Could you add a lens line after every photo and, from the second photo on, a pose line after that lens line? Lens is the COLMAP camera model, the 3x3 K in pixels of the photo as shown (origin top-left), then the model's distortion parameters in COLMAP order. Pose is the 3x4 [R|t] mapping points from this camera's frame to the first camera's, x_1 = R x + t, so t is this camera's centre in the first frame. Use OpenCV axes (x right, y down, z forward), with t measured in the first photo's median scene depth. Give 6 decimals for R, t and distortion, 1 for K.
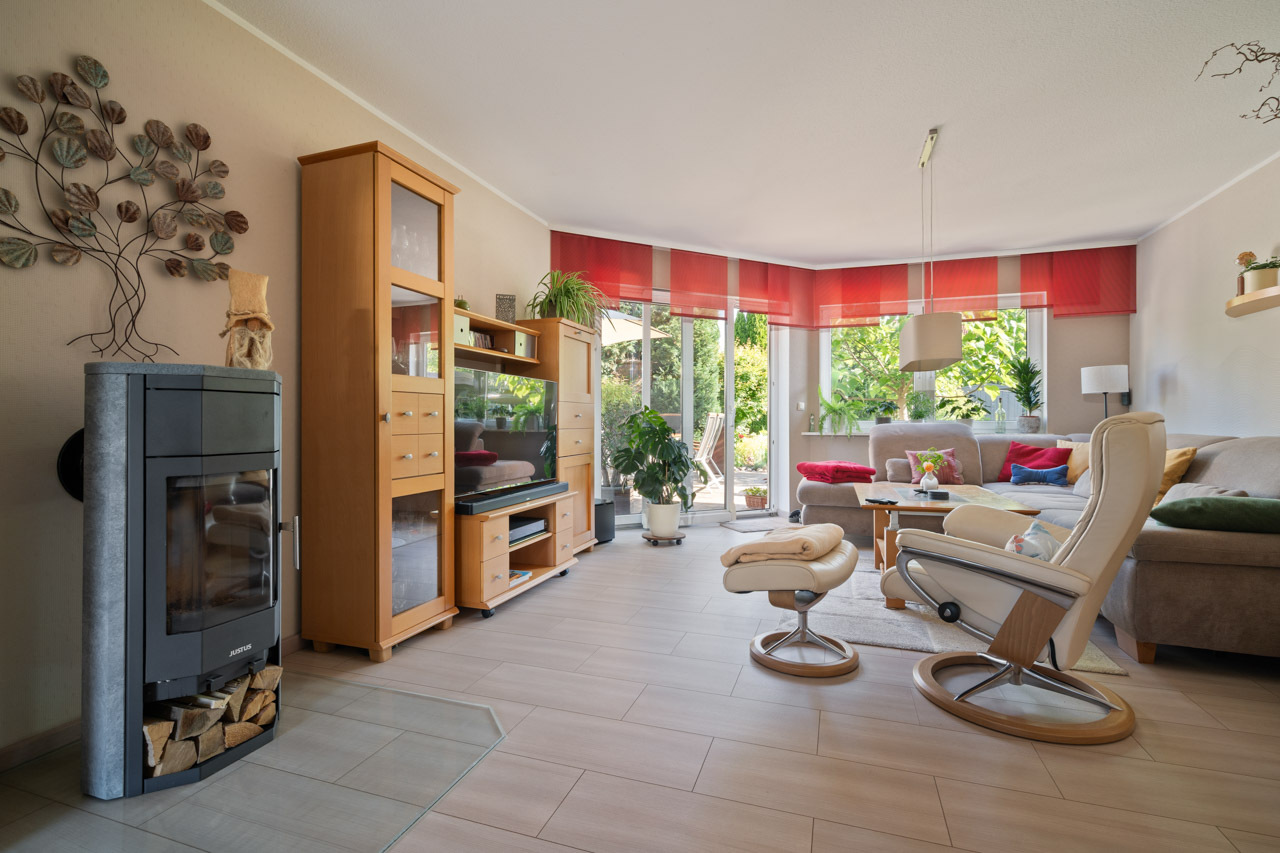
lens RADIAL K [[590.7, 0, 639.8], [0, 590.7, 419.7], [0, 0, 1]] dist [-0.014417, 0.008985]
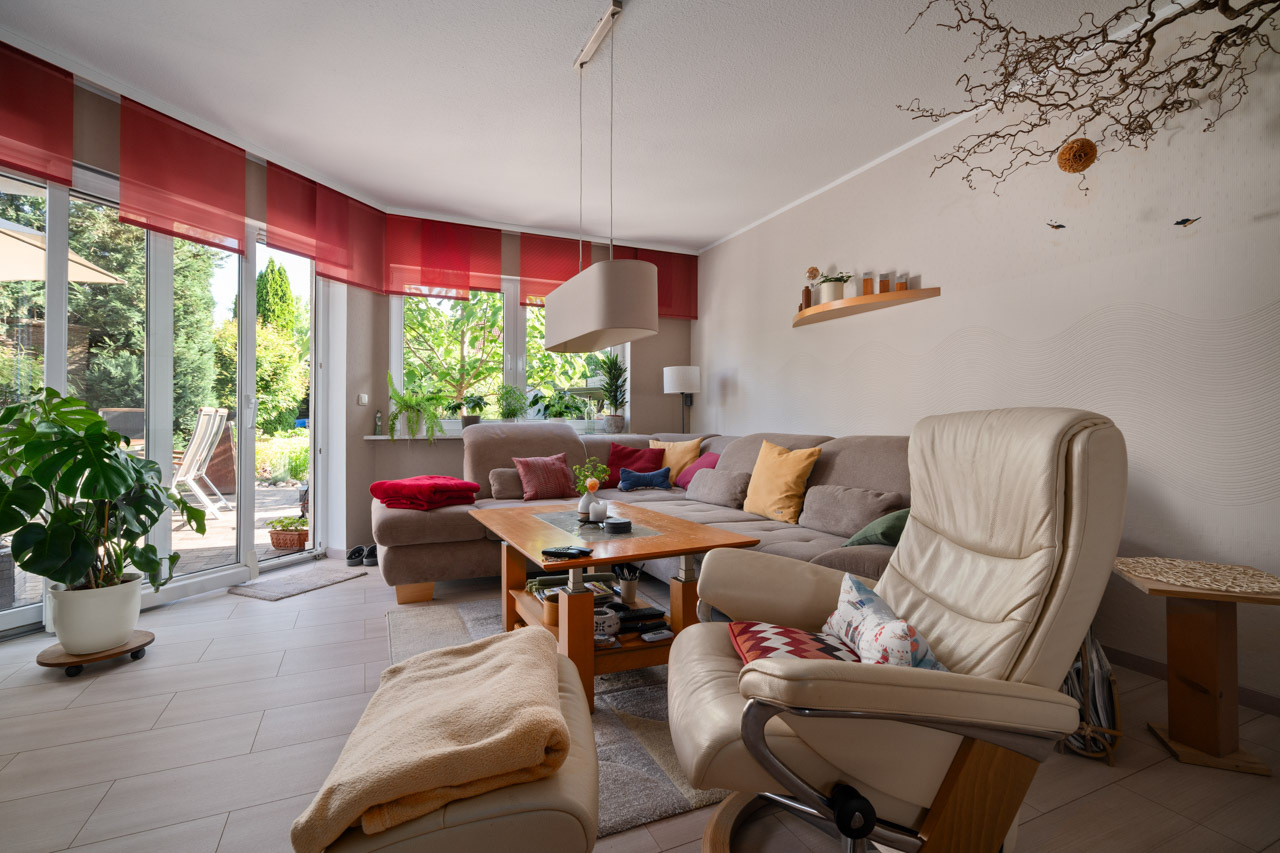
lens RADIAL K [[590.7, 0, 639.8], [0, 590.7, 419.7], [0, 0, 1]] dist [-0.014417, 0.008985]
pose [[0.720231, 0.002518, 0.693730, 0.021323], [-0.003629, 0.999993, 0.000138, 0.000616], [-0.693725, -0.002617, 0.720235, 0.271063]]
